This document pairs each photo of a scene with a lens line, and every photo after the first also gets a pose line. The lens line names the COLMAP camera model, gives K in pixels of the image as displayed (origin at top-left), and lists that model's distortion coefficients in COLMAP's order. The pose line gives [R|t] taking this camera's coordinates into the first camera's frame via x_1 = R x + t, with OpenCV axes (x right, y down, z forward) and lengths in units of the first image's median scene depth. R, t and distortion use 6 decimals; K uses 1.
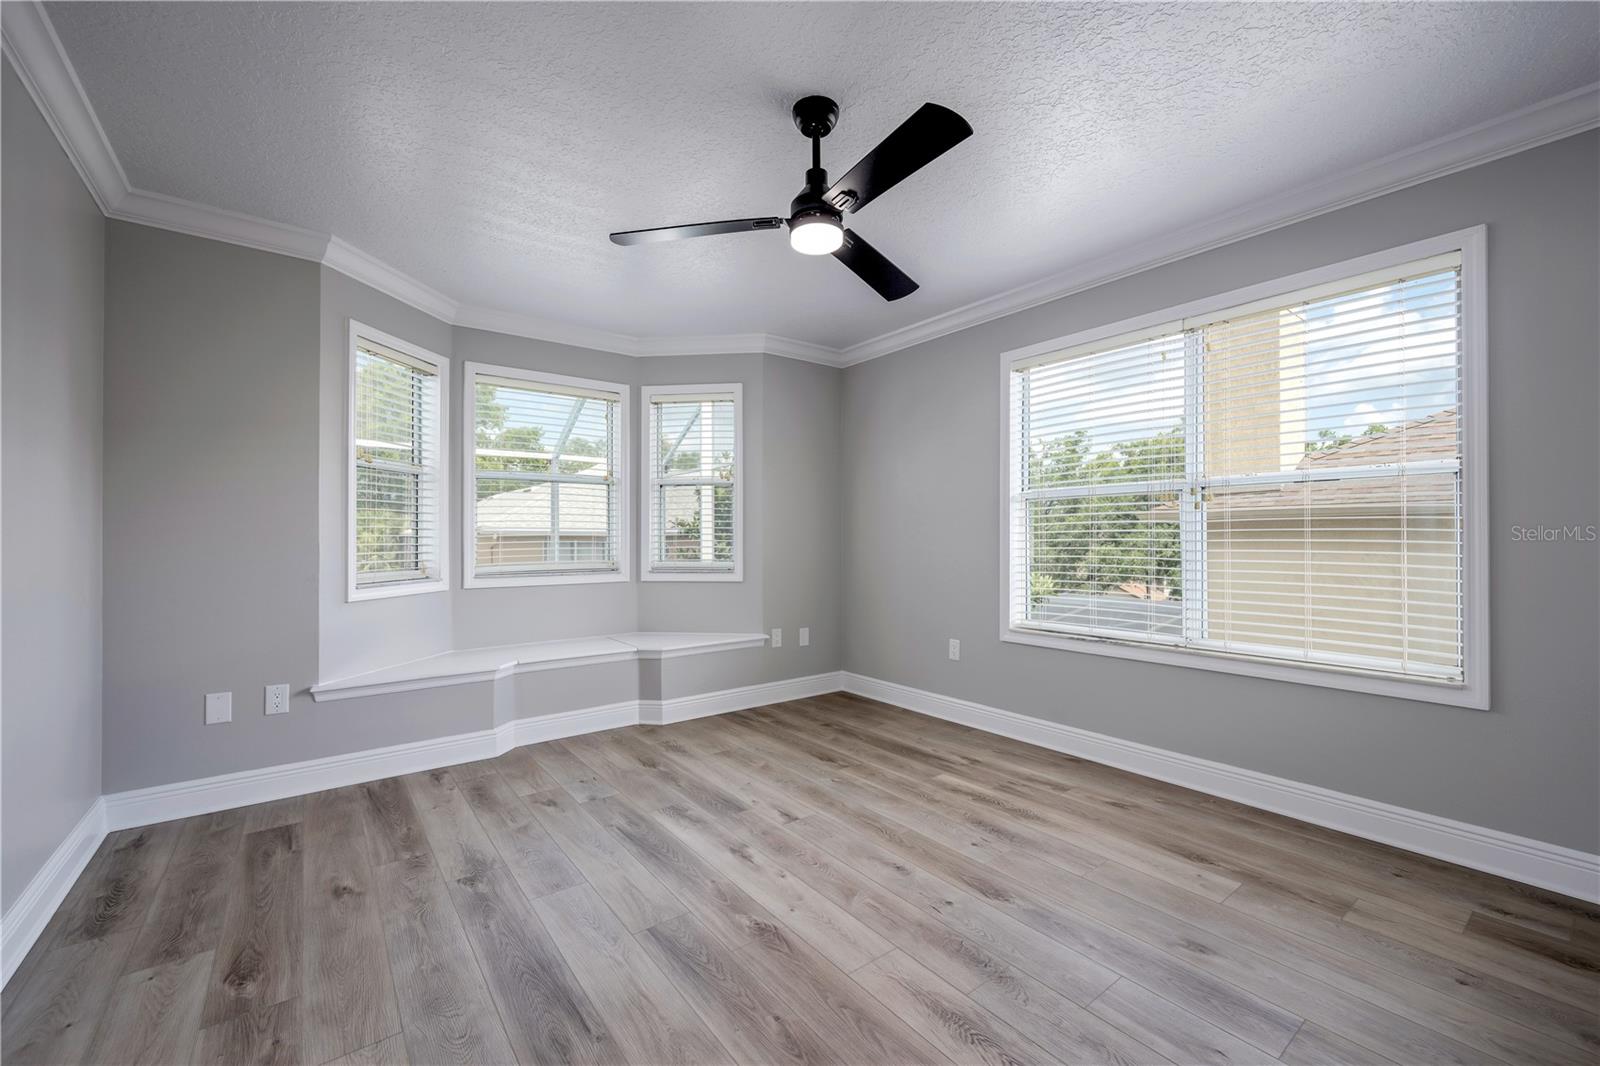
lens RADIAL K [[645.2, 0, 801.2], [0, 645.2, 533.2], [0, 0, 1]] dist [0.018511, -0.000090]
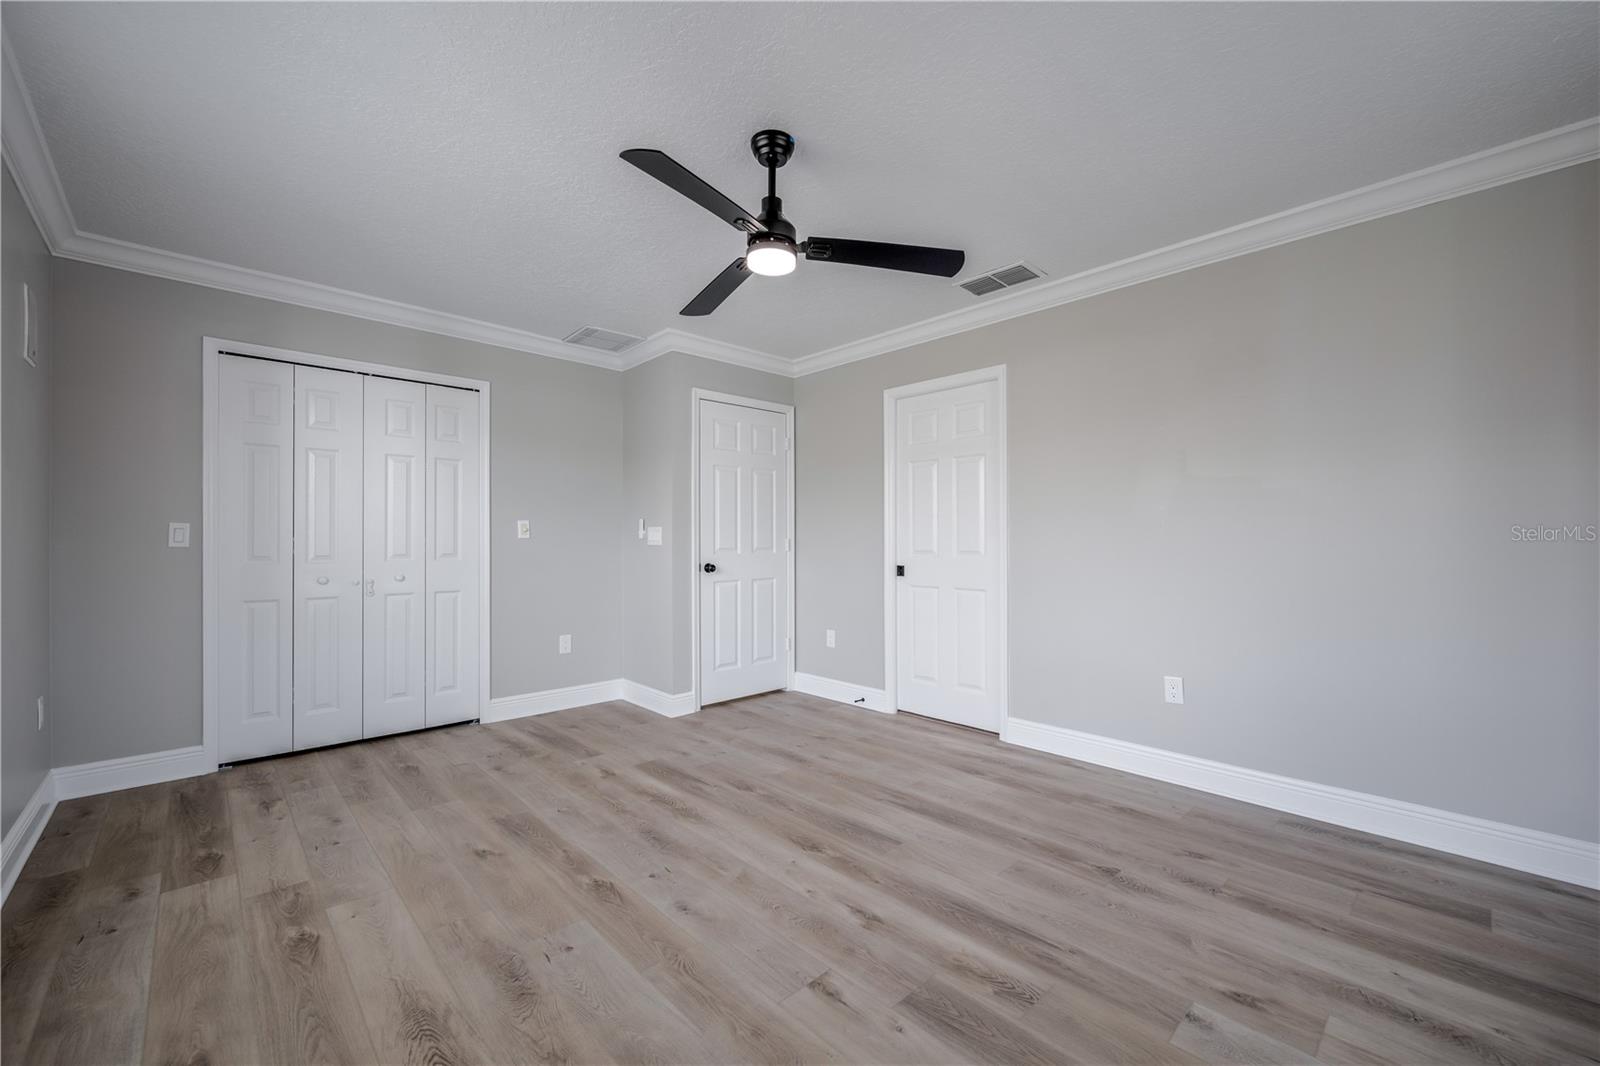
lens RADIAL K [[645.2, 0, 799.4], [0, 645.2, 542.2], [0, 0, 1]] dist [0.018511, -0.000090]
pose [[-0.995166, 0.005108, -0.098078, 0.075874], [0.005895, 0.999953, -0.007739, 0.014410], [0.098034, -0.008279, -0.995149, 1.895580]]
